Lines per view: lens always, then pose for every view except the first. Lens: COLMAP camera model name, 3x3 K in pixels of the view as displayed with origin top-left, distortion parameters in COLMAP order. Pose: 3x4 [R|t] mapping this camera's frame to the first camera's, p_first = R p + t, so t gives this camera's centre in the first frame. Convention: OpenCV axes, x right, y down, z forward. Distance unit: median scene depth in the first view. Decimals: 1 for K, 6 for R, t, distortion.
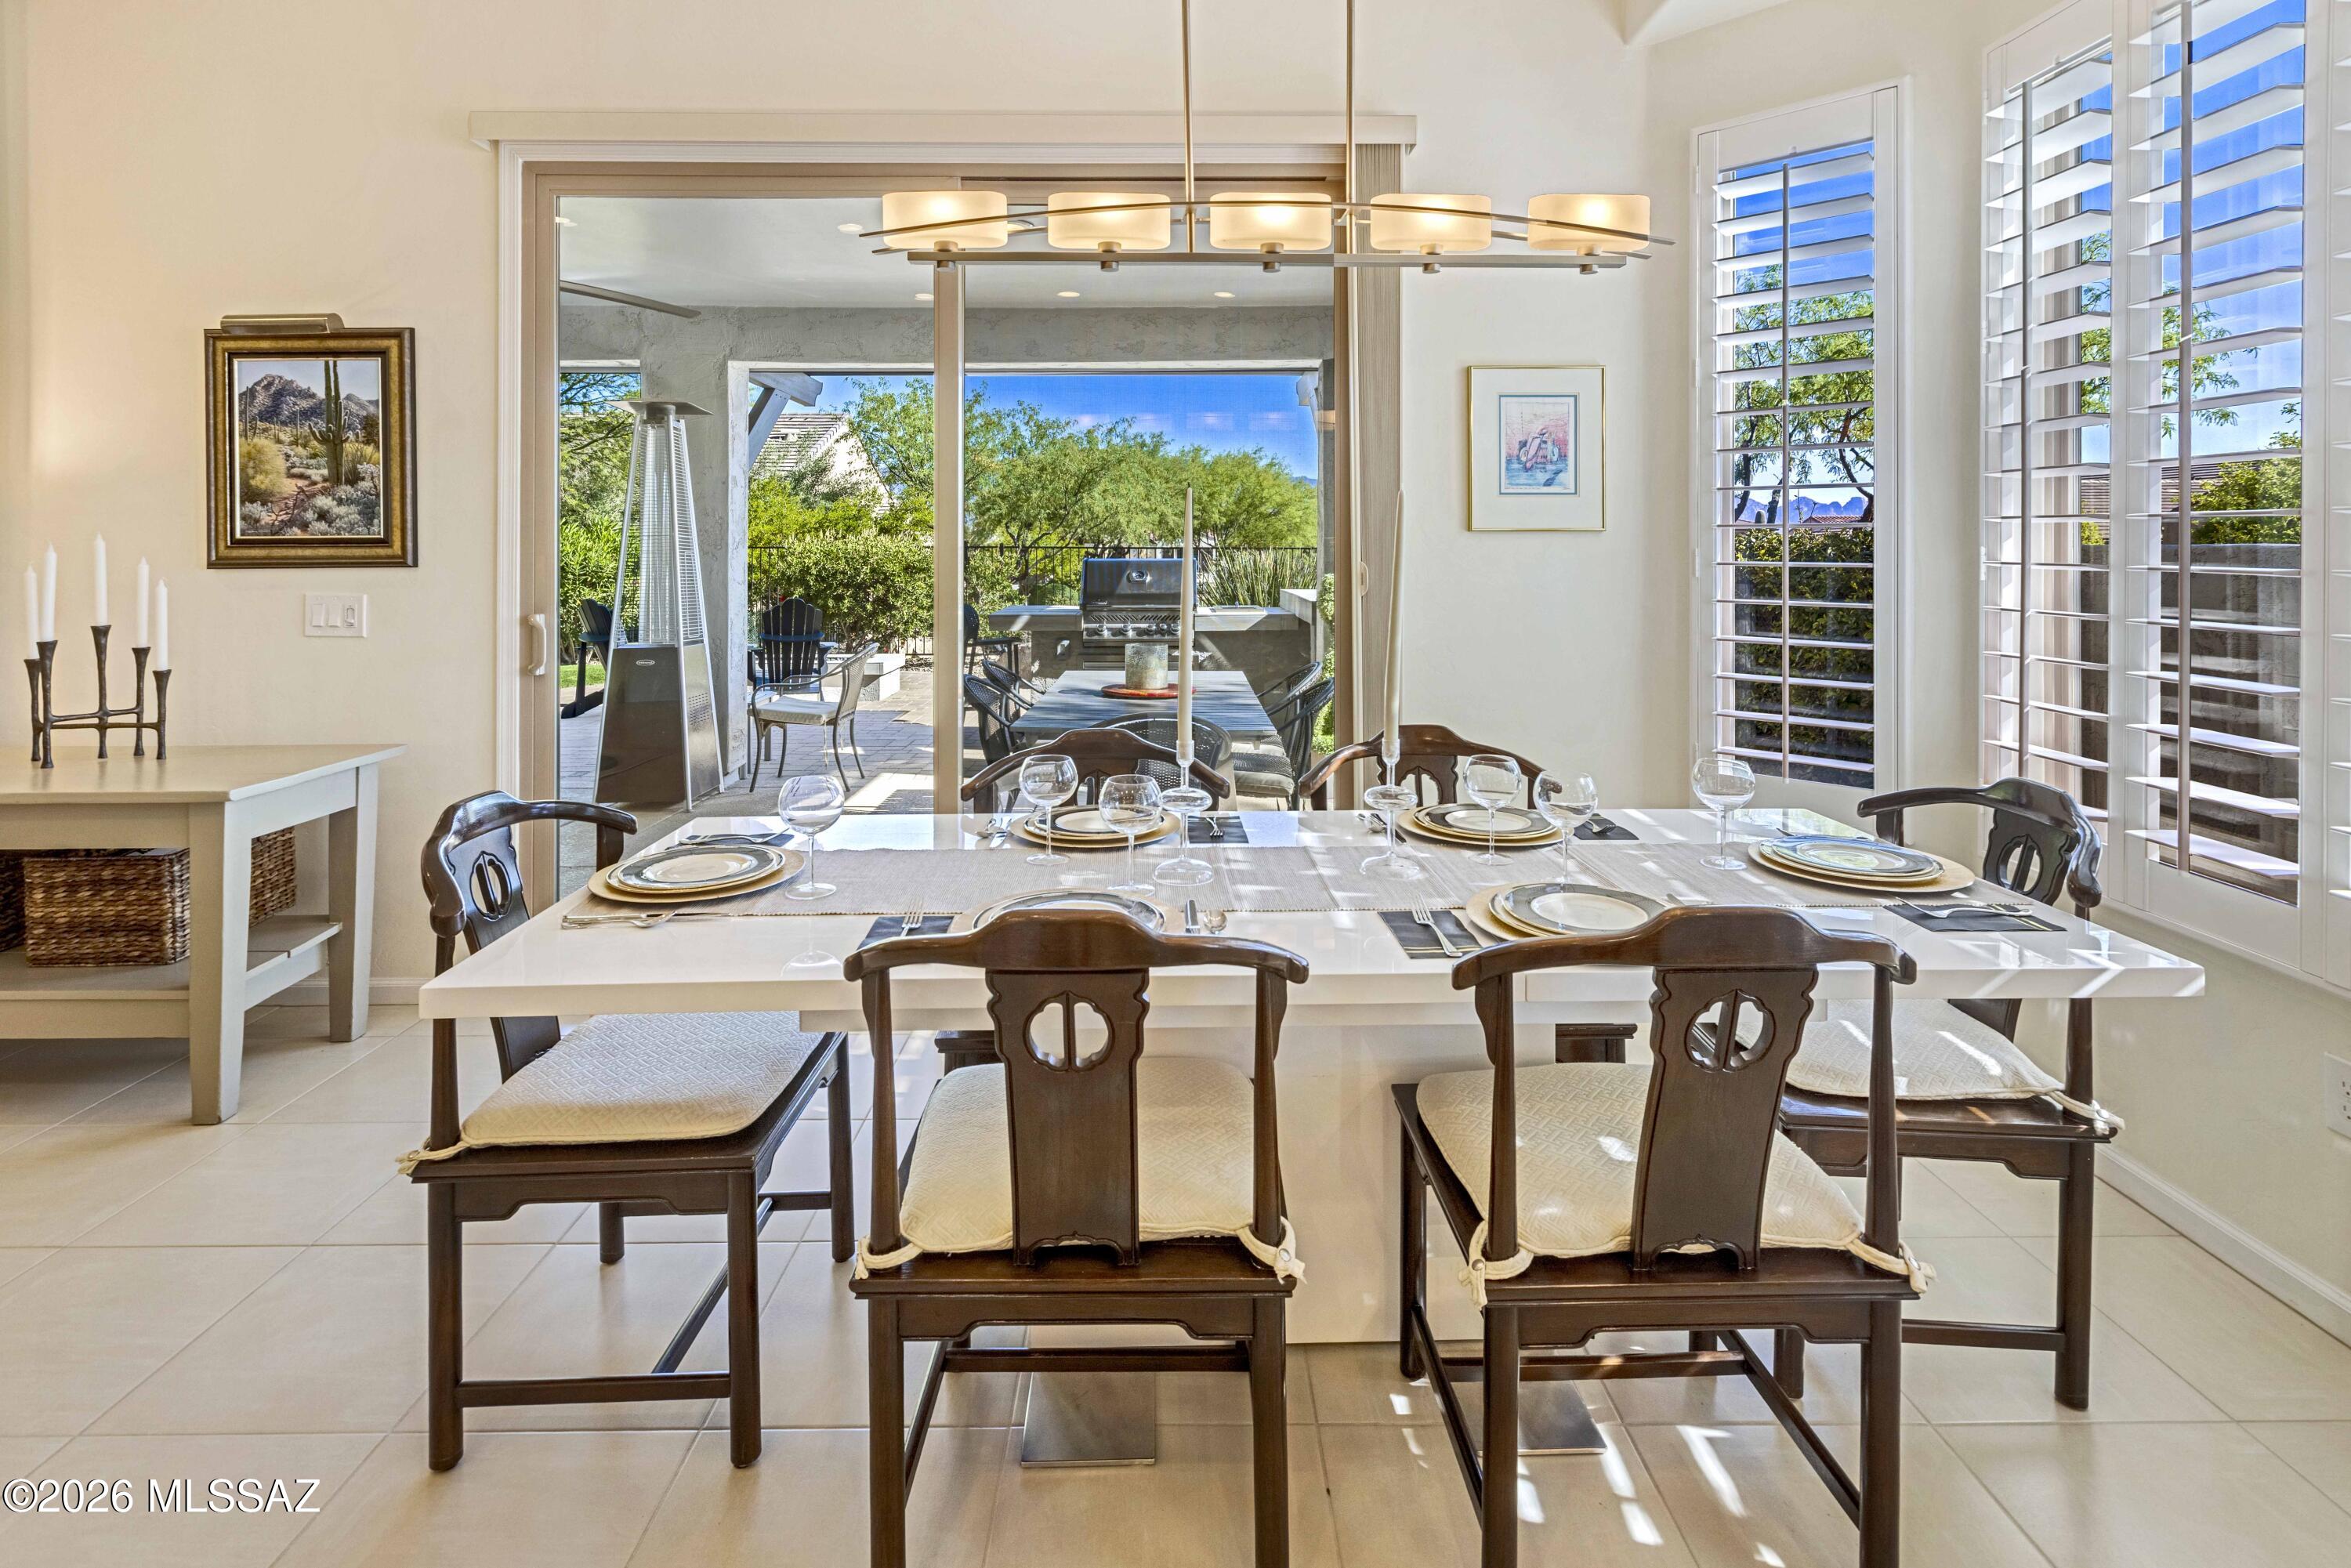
lens RADIAL K [[1126.7, 0, 1177.2], [0, 1126.7, 535.1], [0, 0, 1]] dist [0.009776, -0.000145]
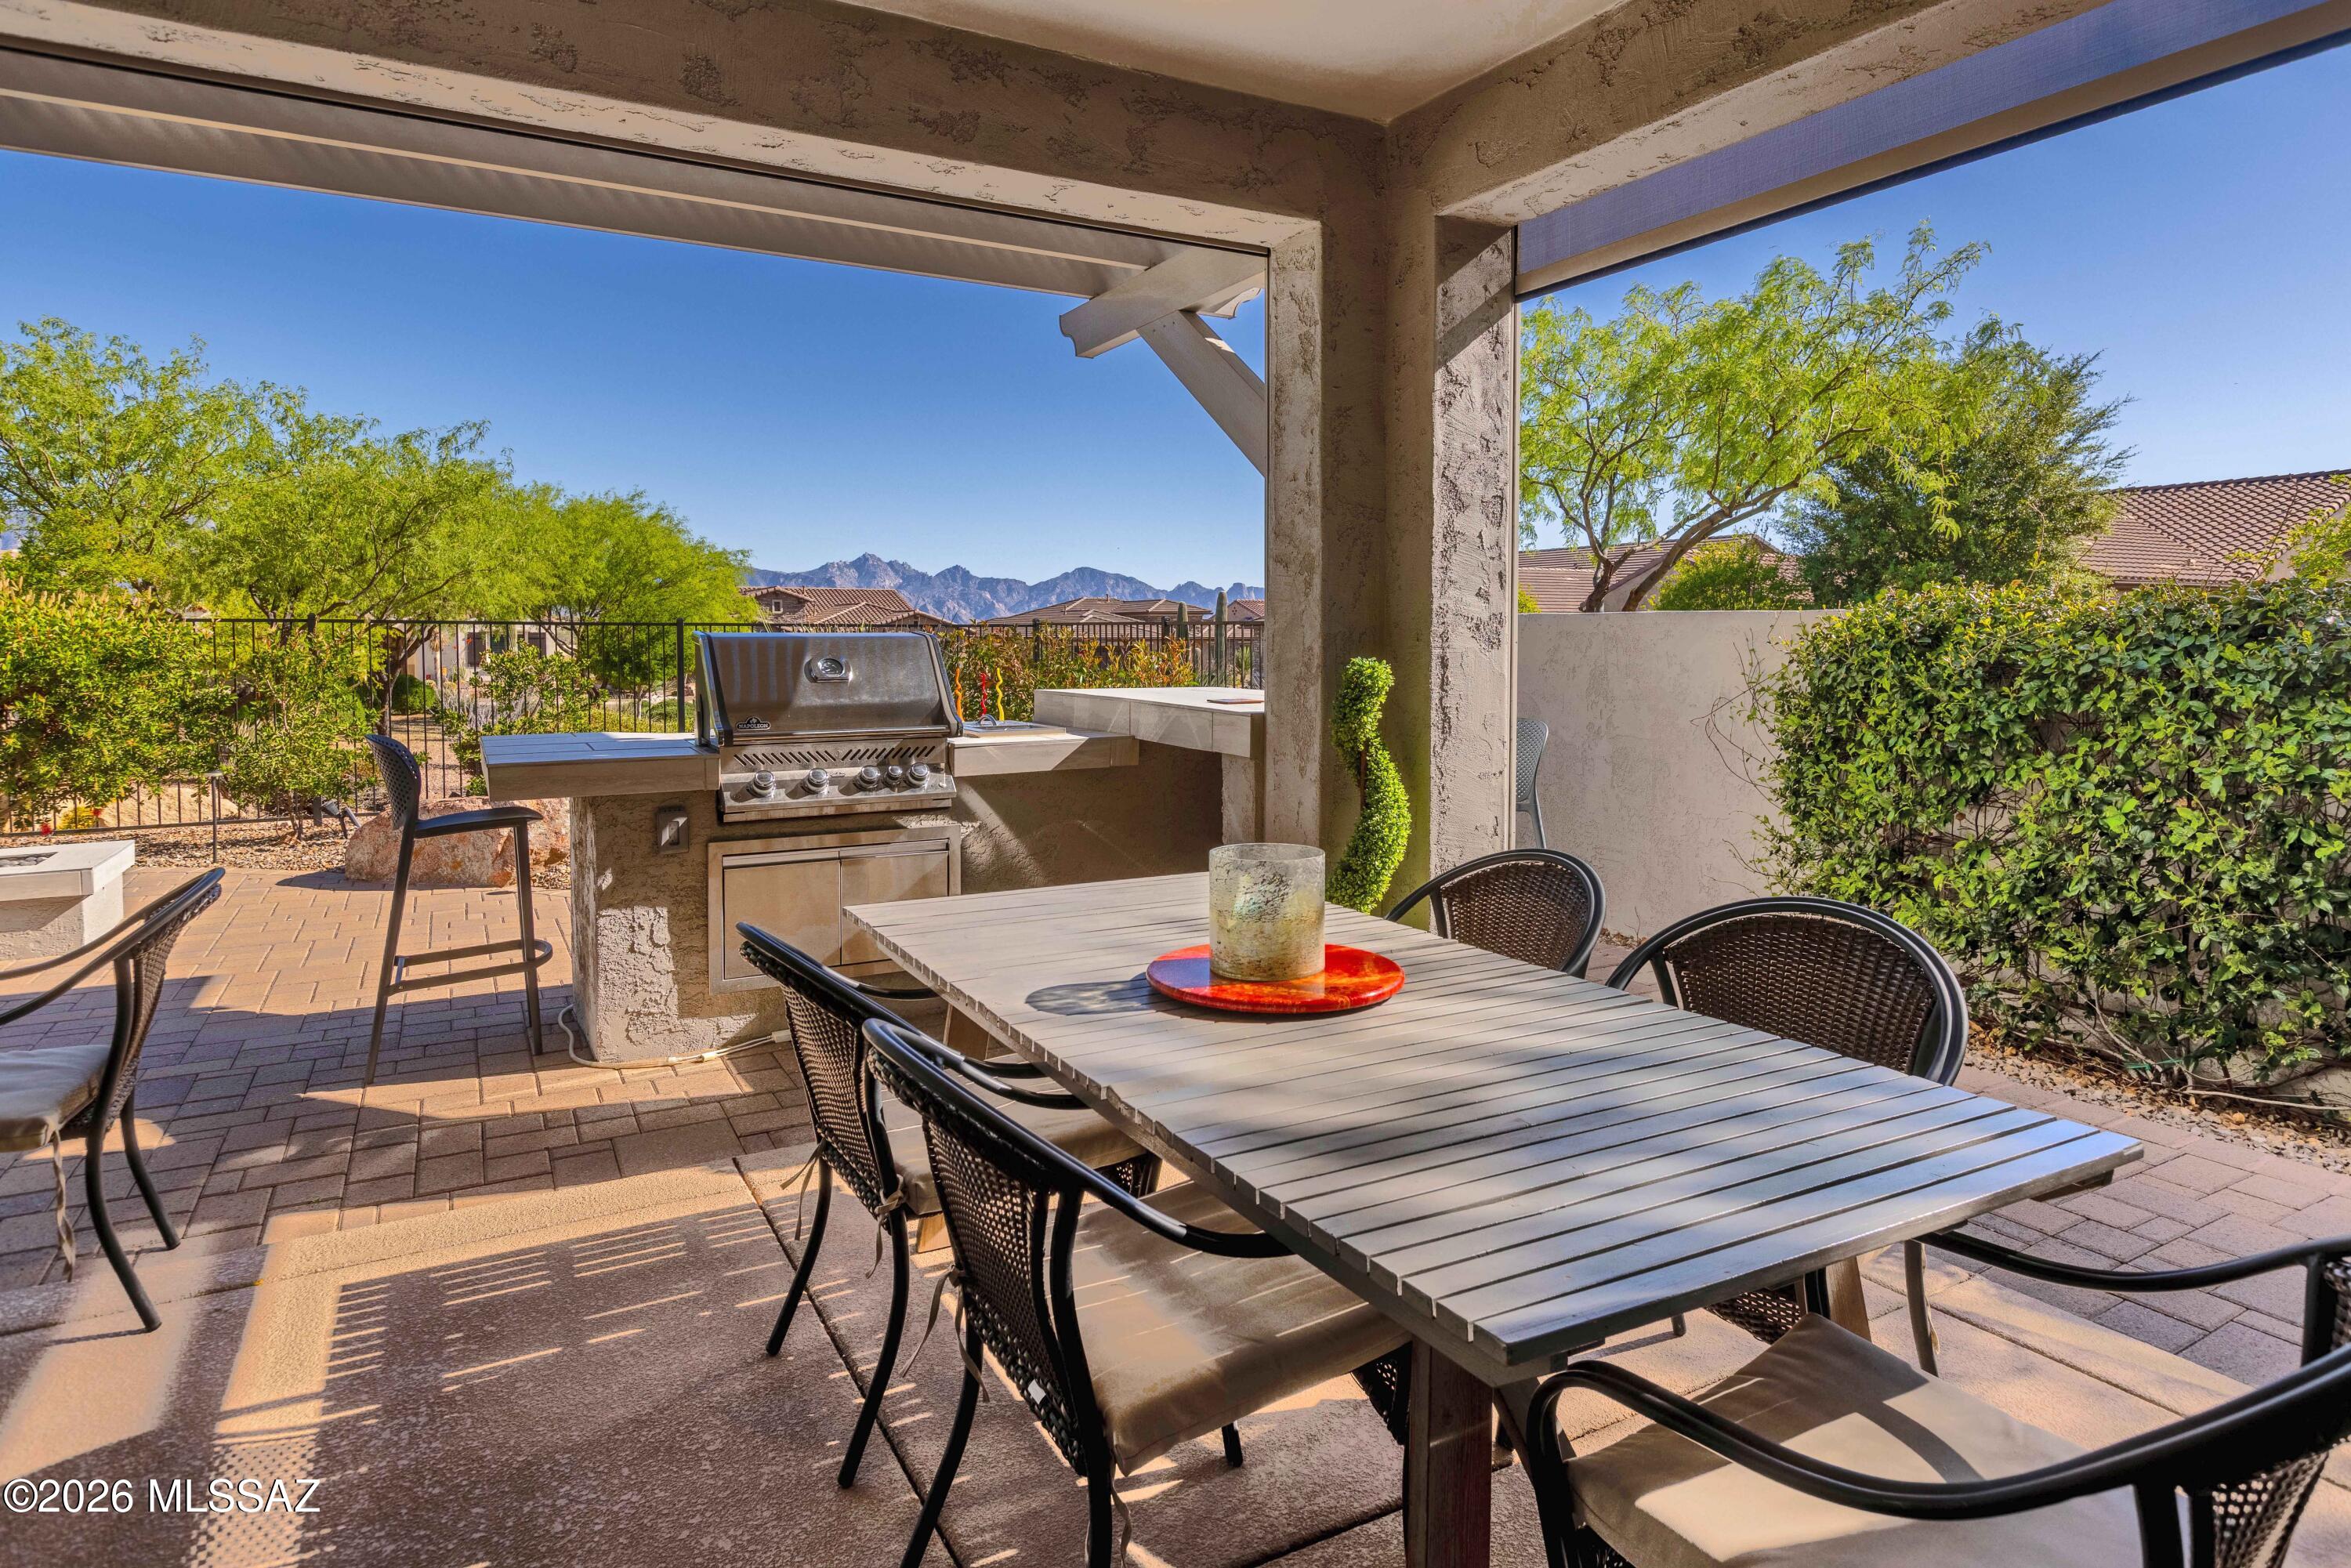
lens RADIAL K [[1331.9, 0, 1183.4], [0, 1331.9, 695.7], [0, 0, 1]] dist [0.001060, 0.000734]
pose [[0.877476, -0.021196, 0.479153, -0.432019], [-0.006300, 0.998428, 0.055703, 0.038014], [-0.479580, -0.051896, 0.875962, 1.070443]]
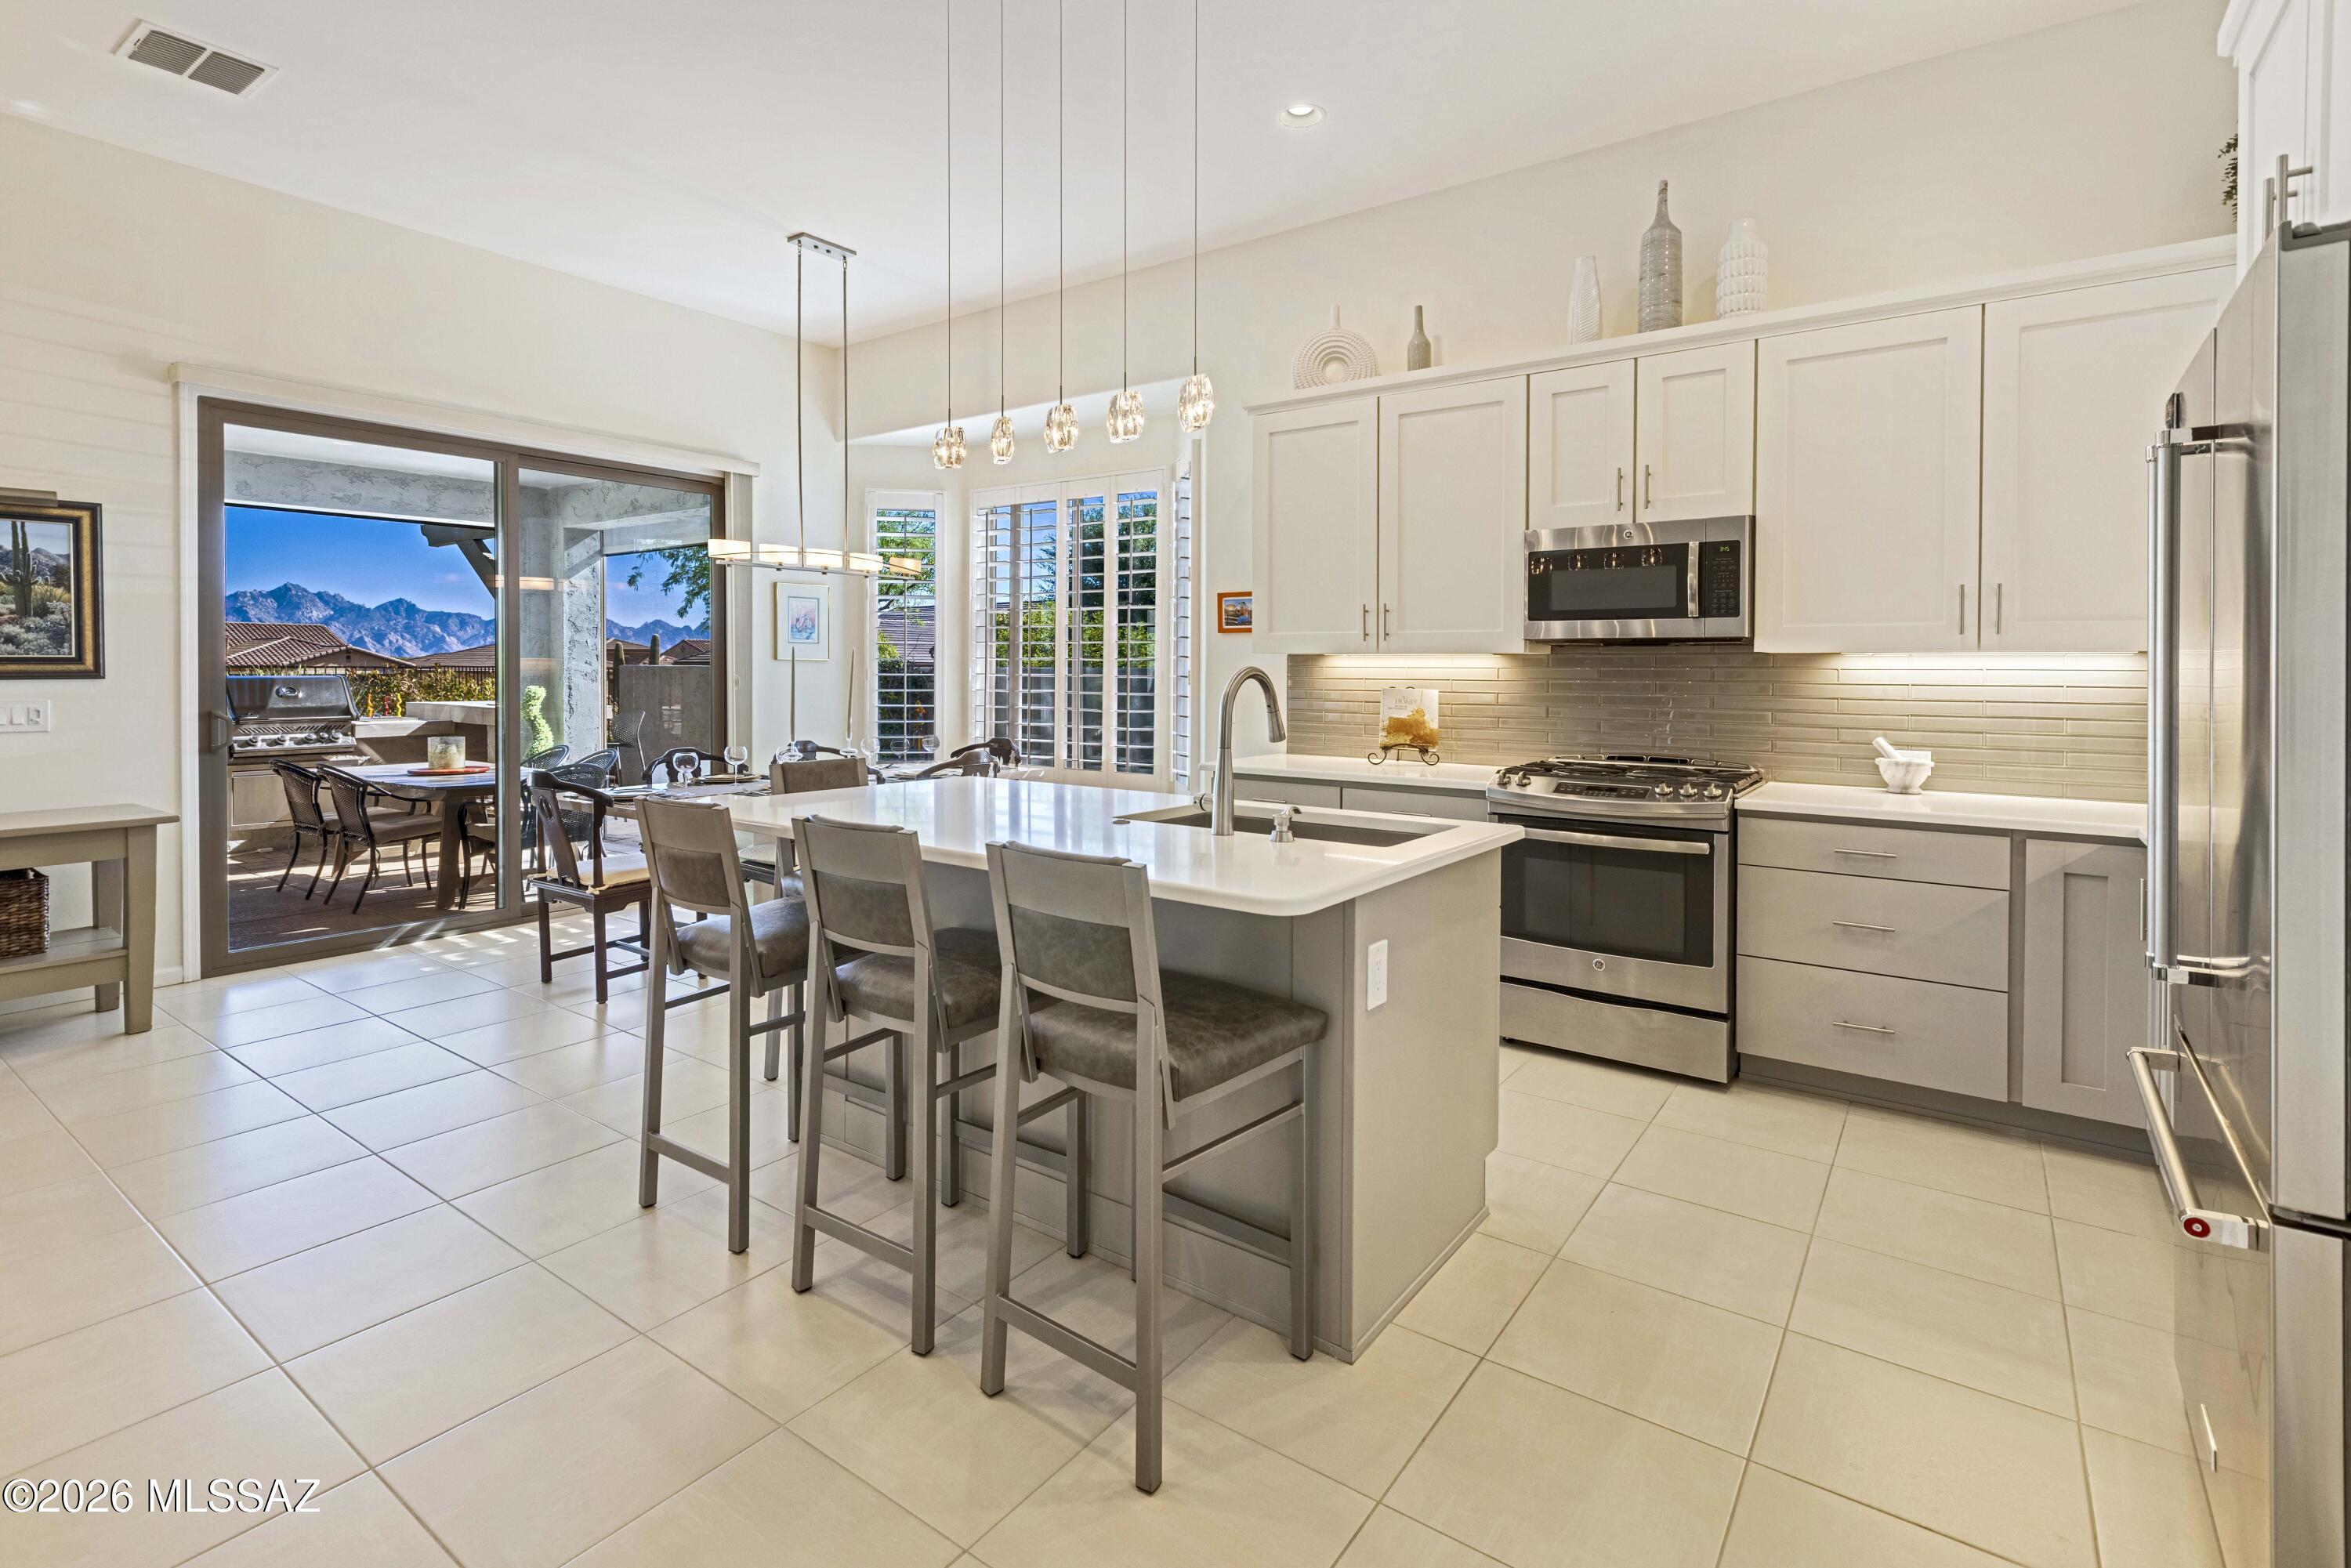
lens RADIAL K [[1107.8, 0, 1157.1], [0, 1107.8, 684.5], [0, 0, 1]] dist [0.010477, 0.000267]
pose [[0.598635, -0.008507, 0.800977, -0.993526], [-0.012492, 0.999723, 0.019955, -0.007692], [-0.800925, -0.021952, 0.598363, -0.831264]]
